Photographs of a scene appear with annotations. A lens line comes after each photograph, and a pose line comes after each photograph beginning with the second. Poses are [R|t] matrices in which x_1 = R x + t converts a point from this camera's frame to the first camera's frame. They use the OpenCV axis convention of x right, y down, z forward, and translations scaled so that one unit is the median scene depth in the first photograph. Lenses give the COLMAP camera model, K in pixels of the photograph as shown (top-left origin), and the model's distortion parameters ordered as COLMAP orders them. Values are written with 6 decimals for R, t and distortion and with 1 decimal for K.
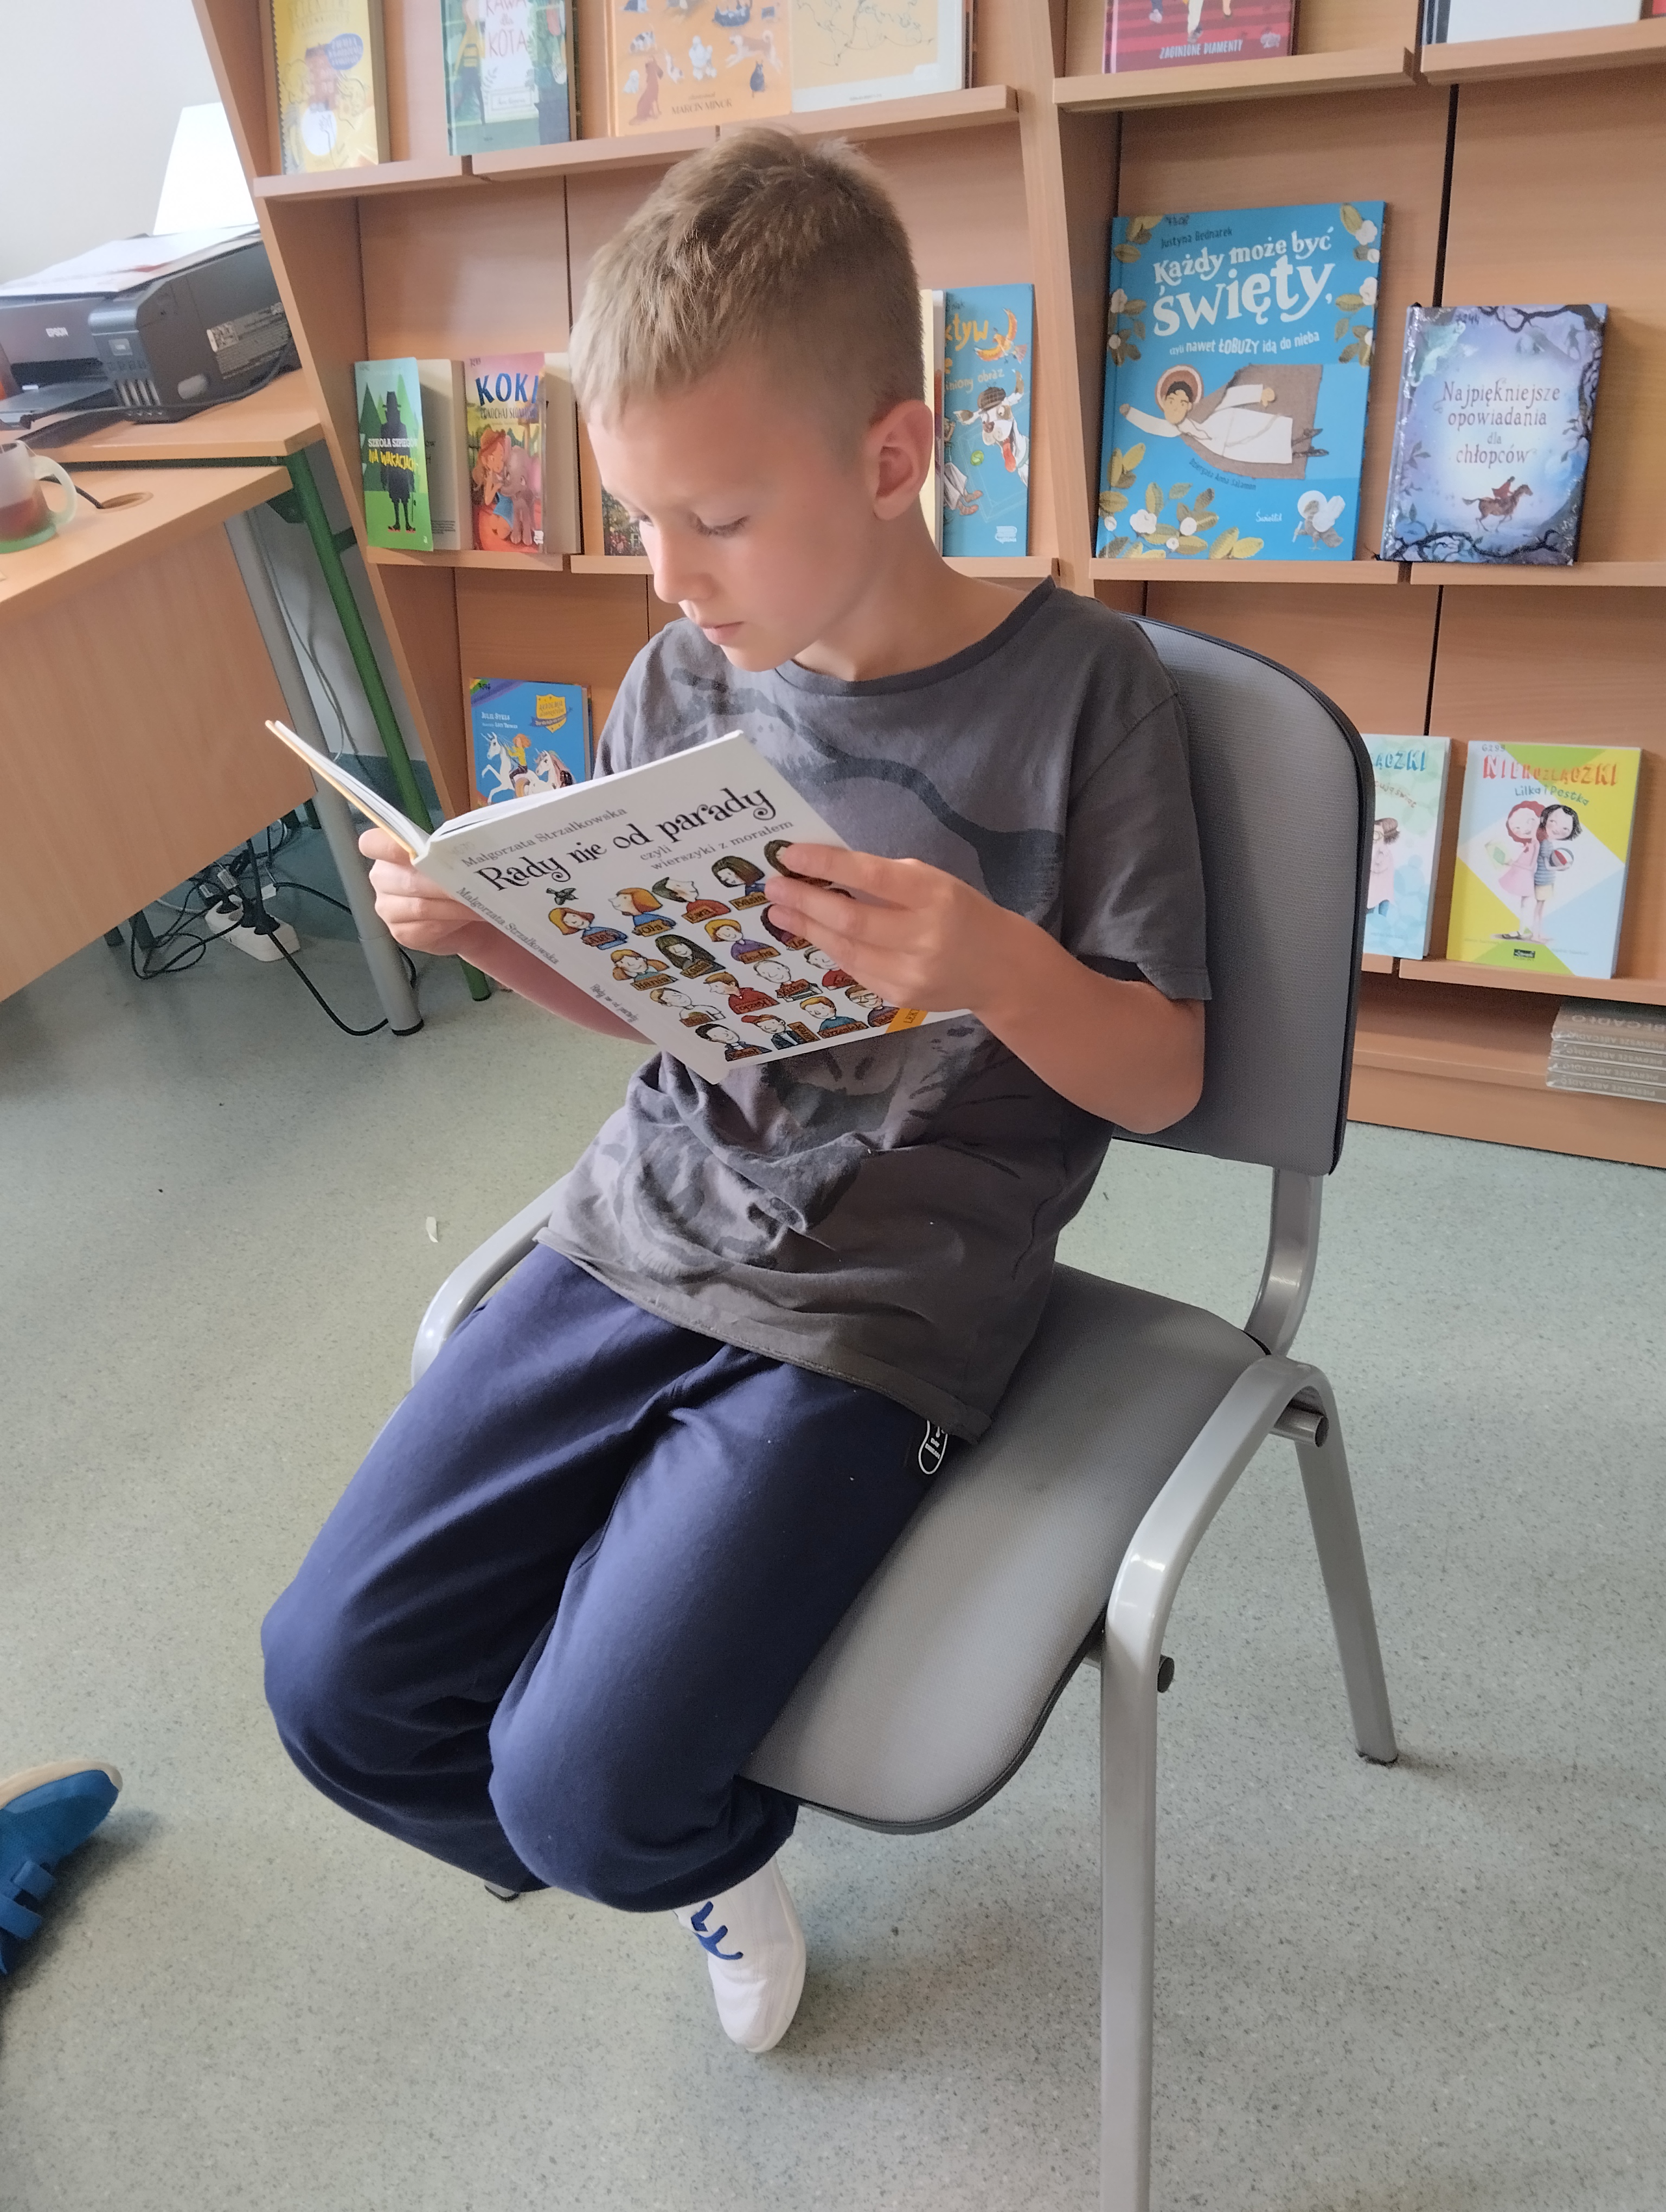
lens RADIAL K [[1830.2, 0, 833.5], [0, 1830.2, 1098.8], [0, 0, 1]] dist [0.106155, -0.194402]
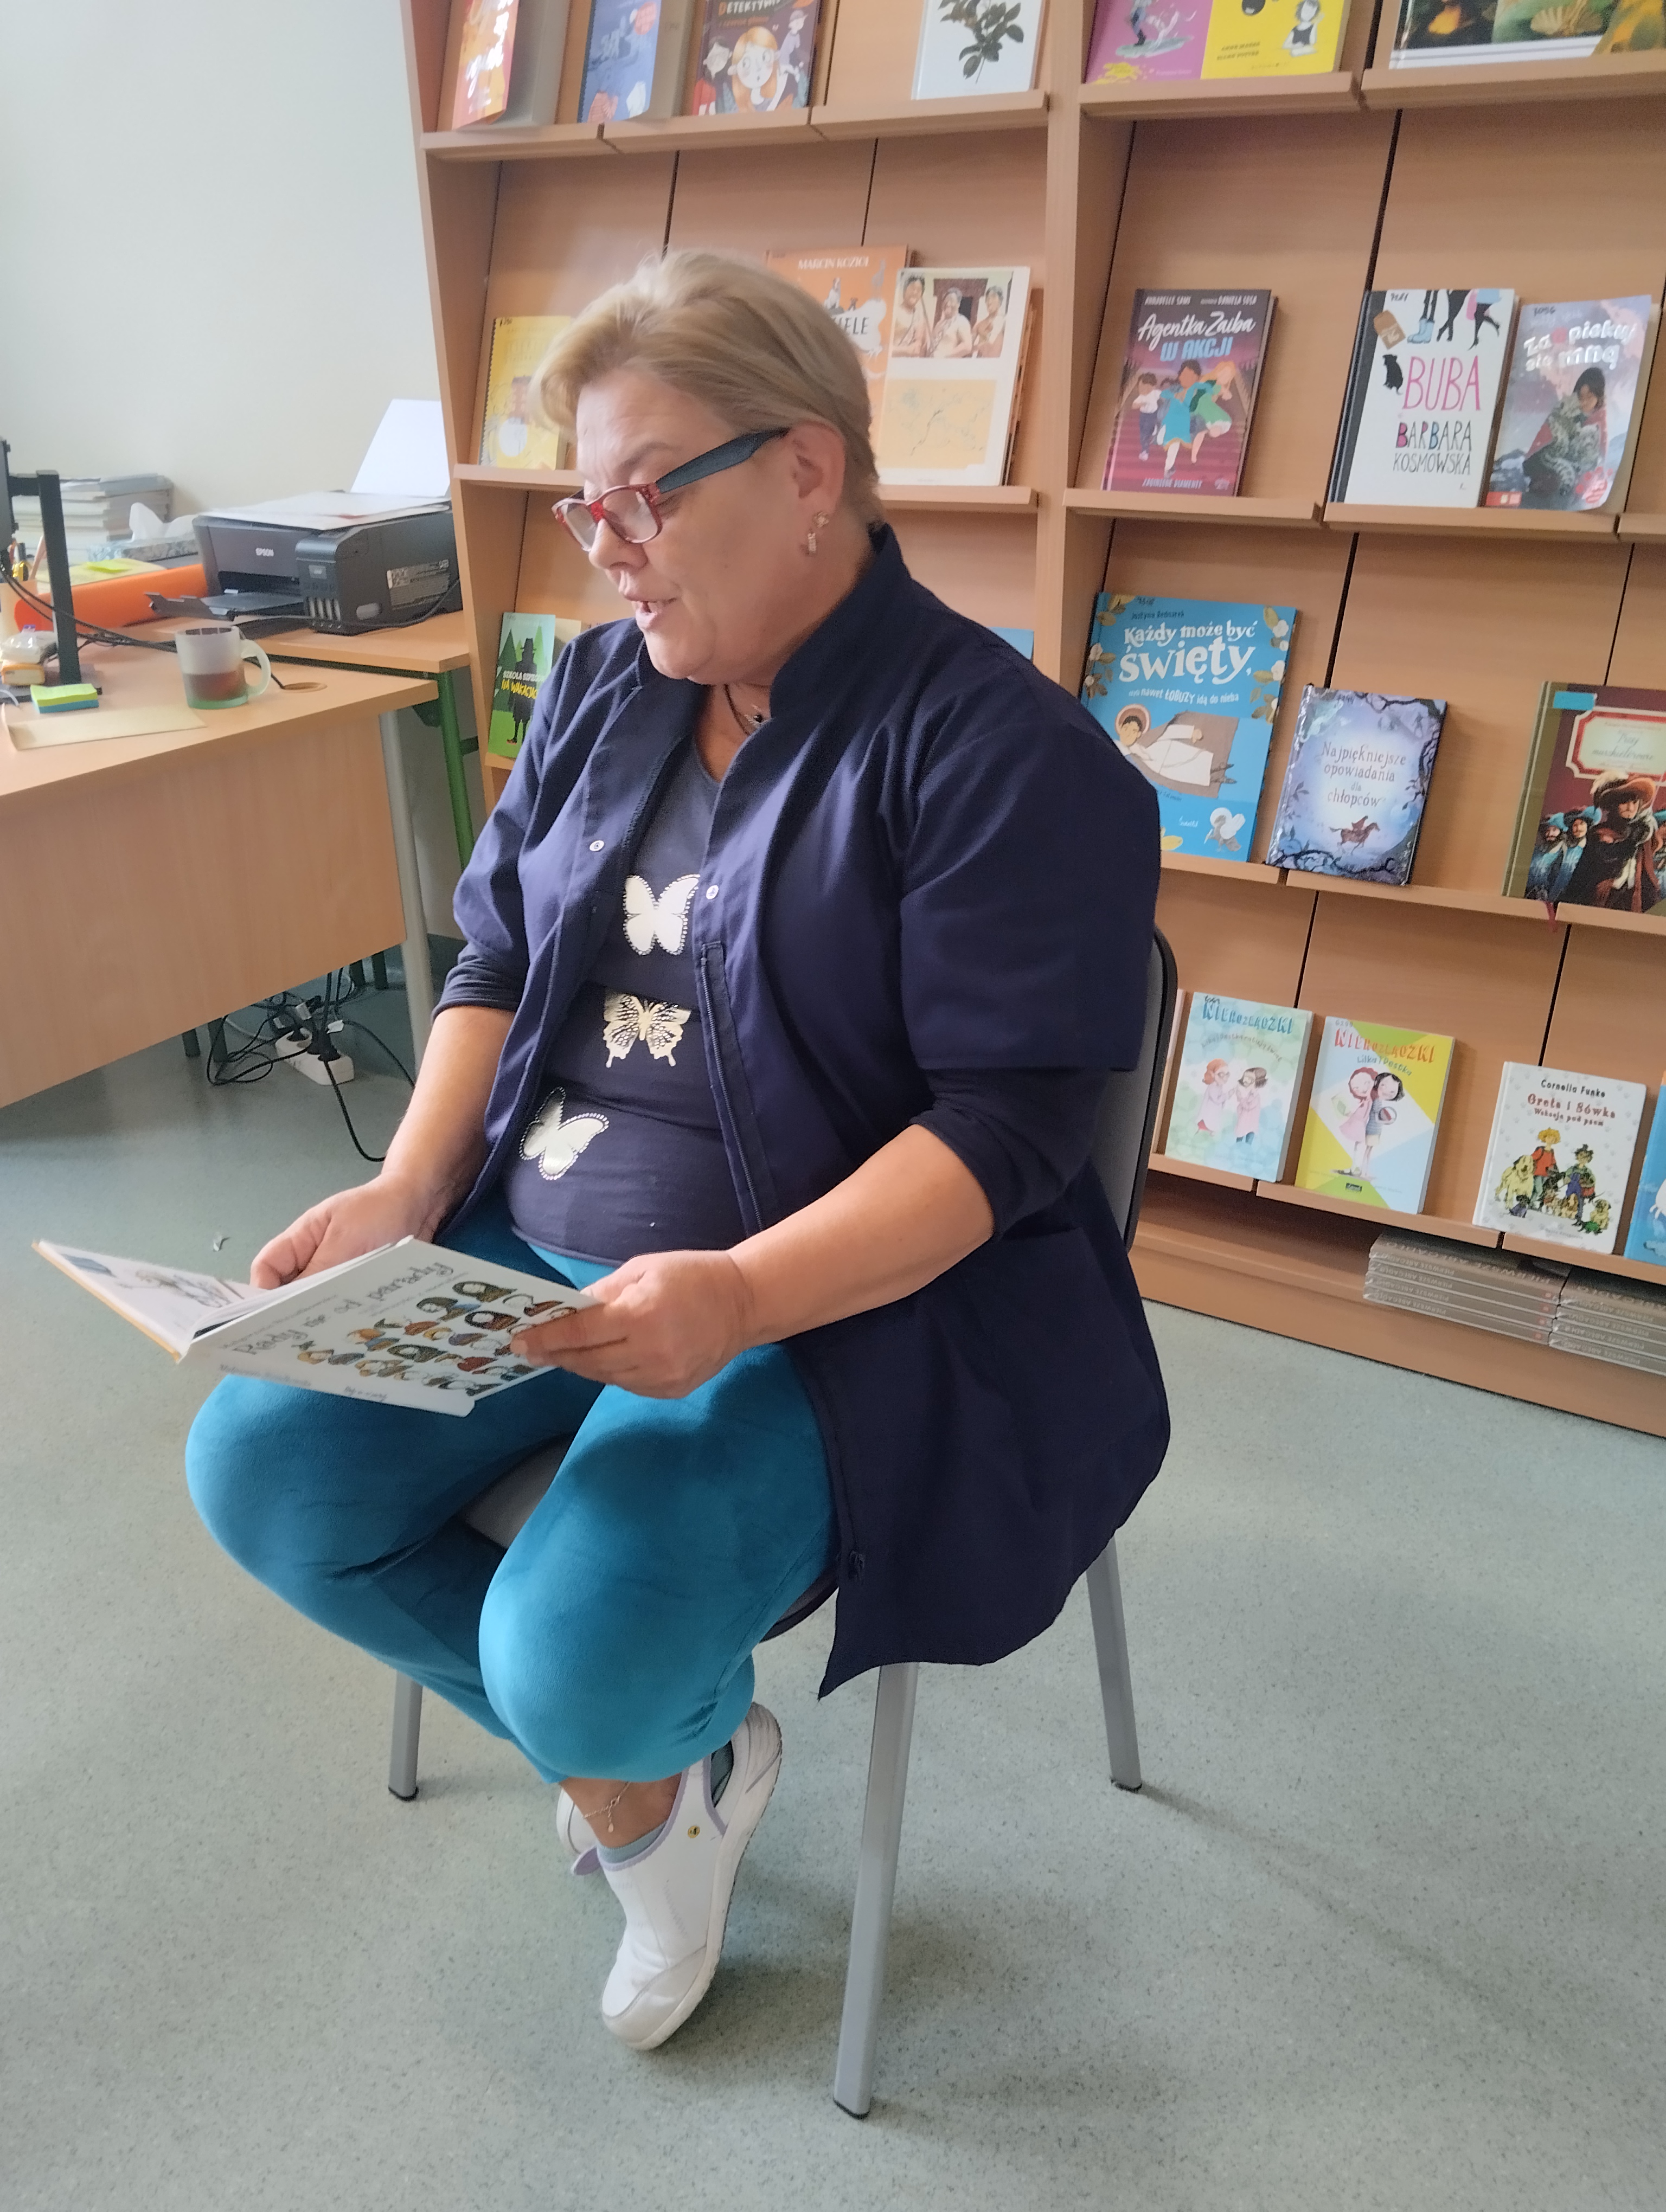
lens RADIAL K [[1815.1, 0, 839.9], [0, 1815.1, 1110.9], [0, 0, 1]] dist [0.127343, -0.243160]
pose [[0.988832, 0.148625, 0.011018, 0.006777], [-0.145012, 0.976580, -0.158945, 0.130959], [-0.034384, 0.155572, 0.987226, -0.246657]]
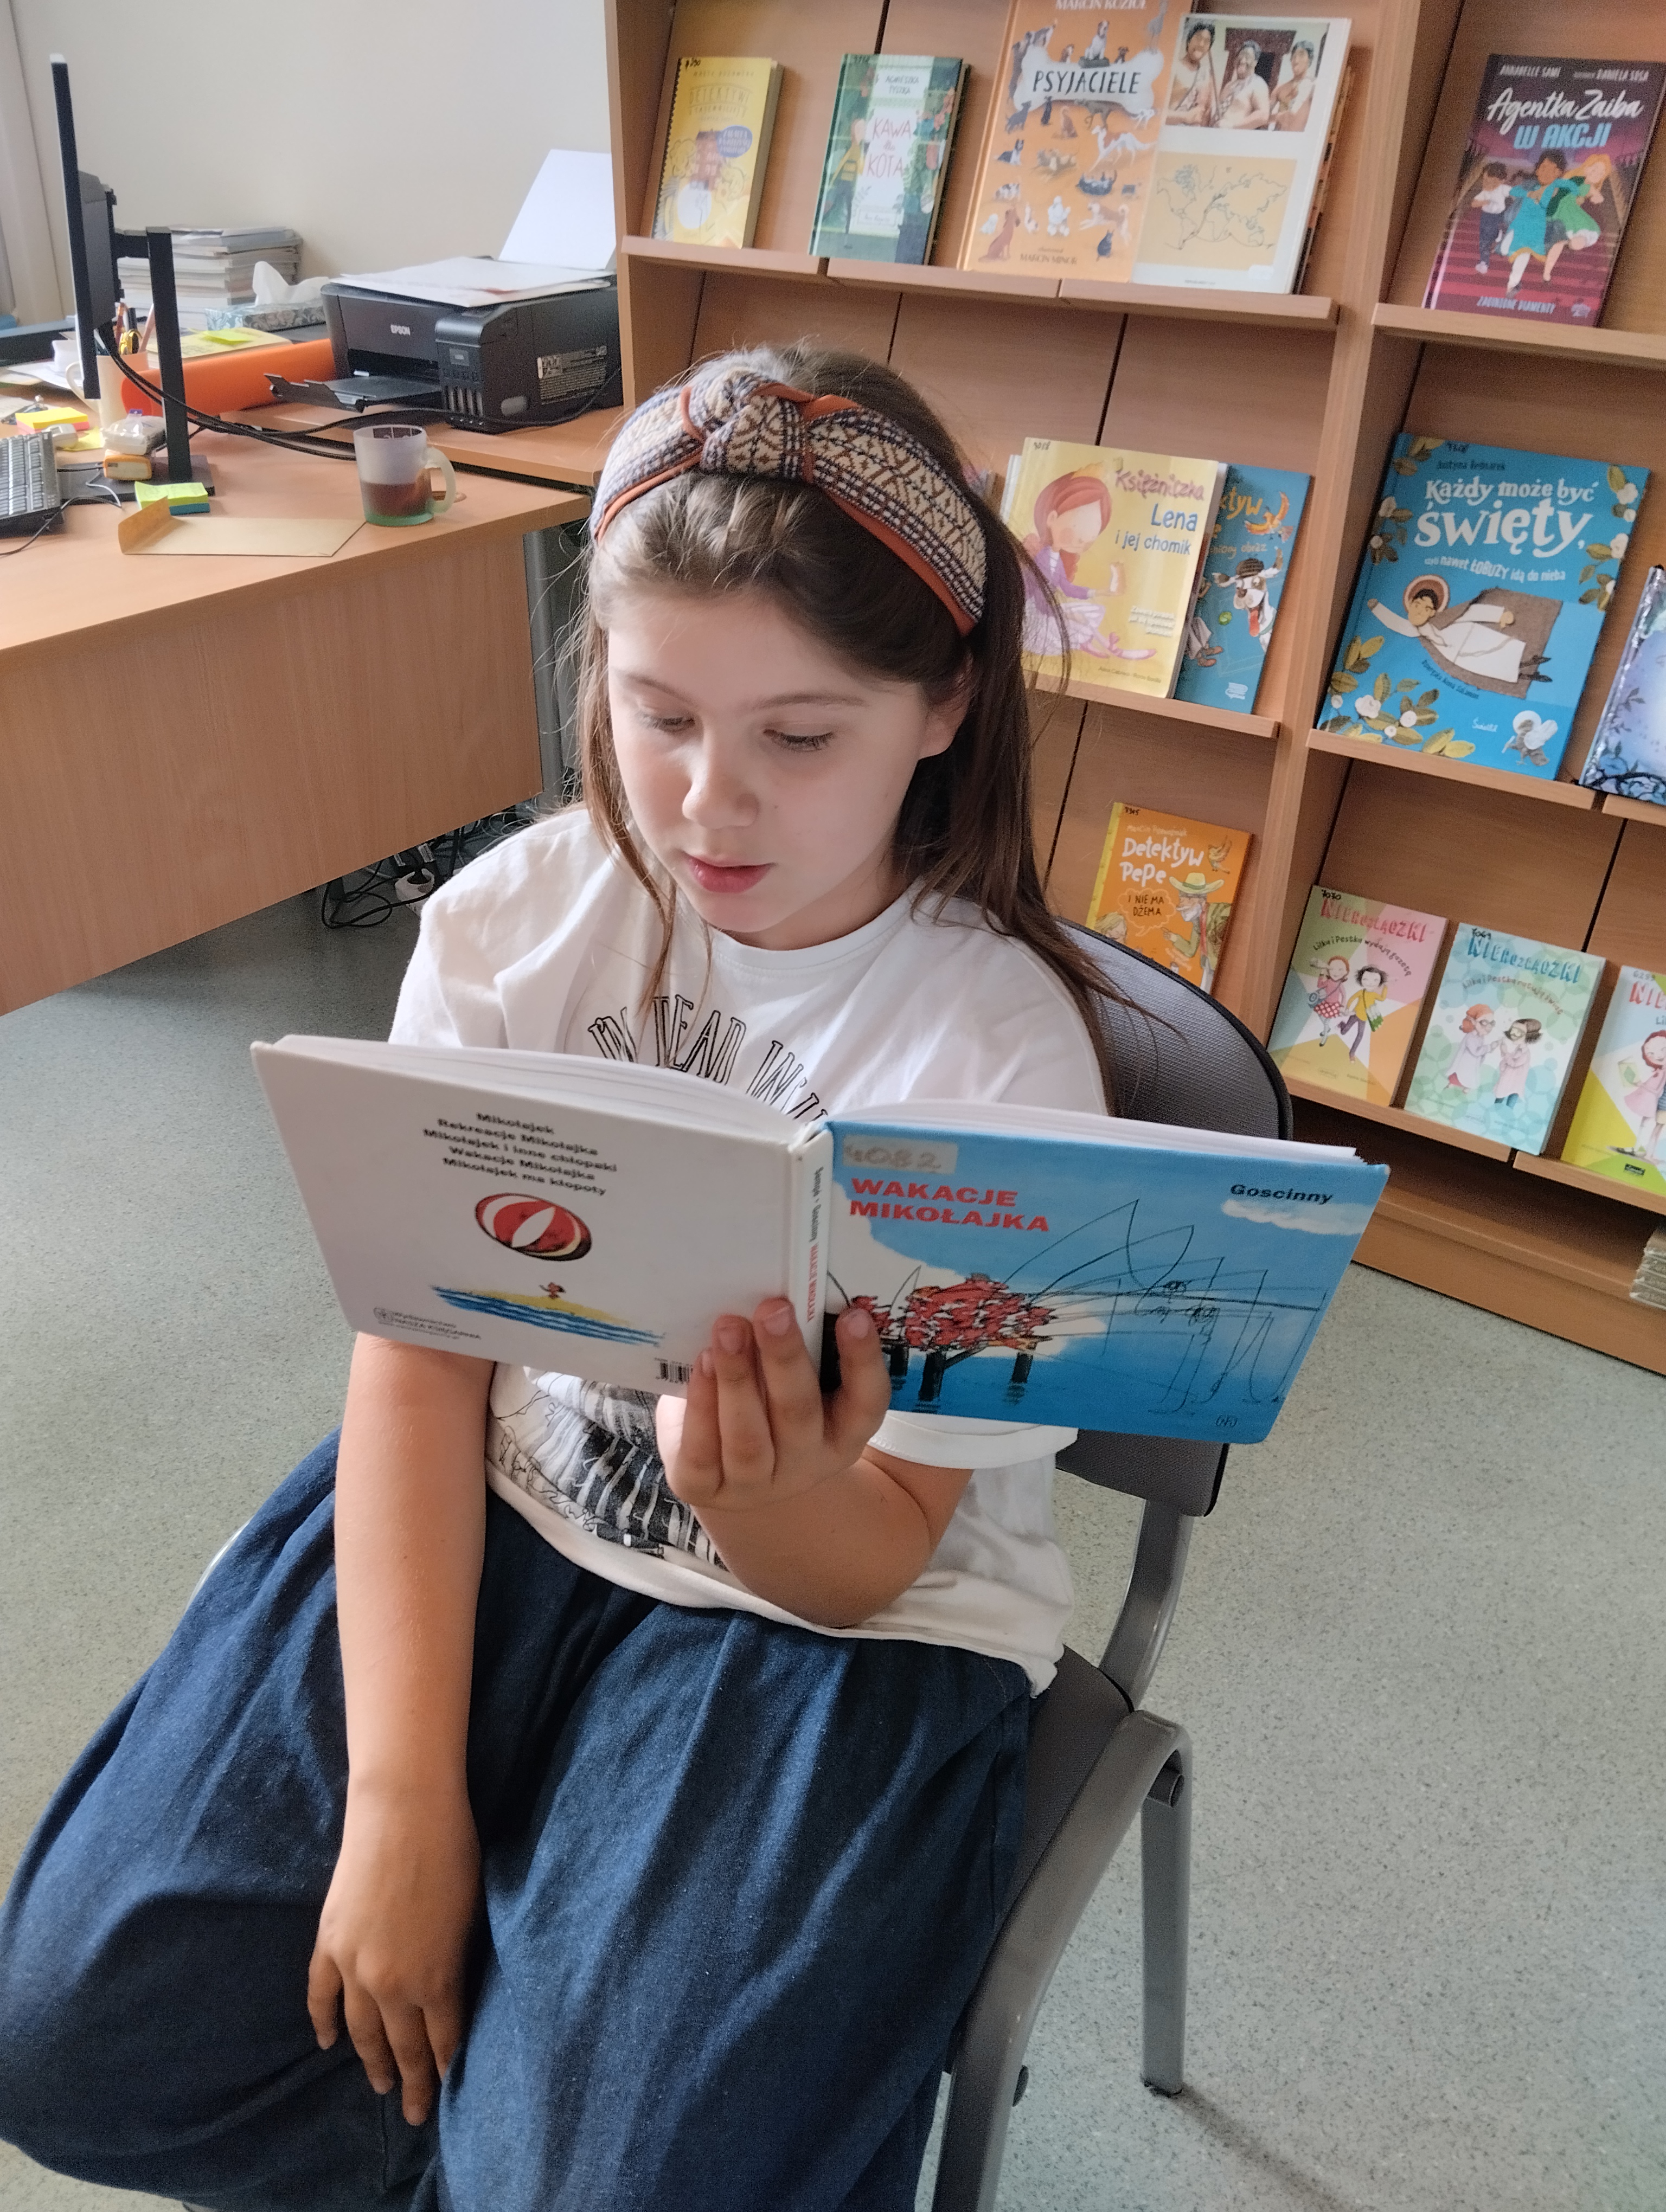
lens RADIAL K [[1818.4, 0, 841.3], [0, 1818.4, 1120.1], [0, 0, 1]] dist [0.090356, -0.174364]
pose [[0.977306, 0.210486, -0.023841, -0.060986], [-0.211215, 0.976853, -0.033850, 0.028715], [0.016164, 0.038117, 0.999143, -0.076317]]
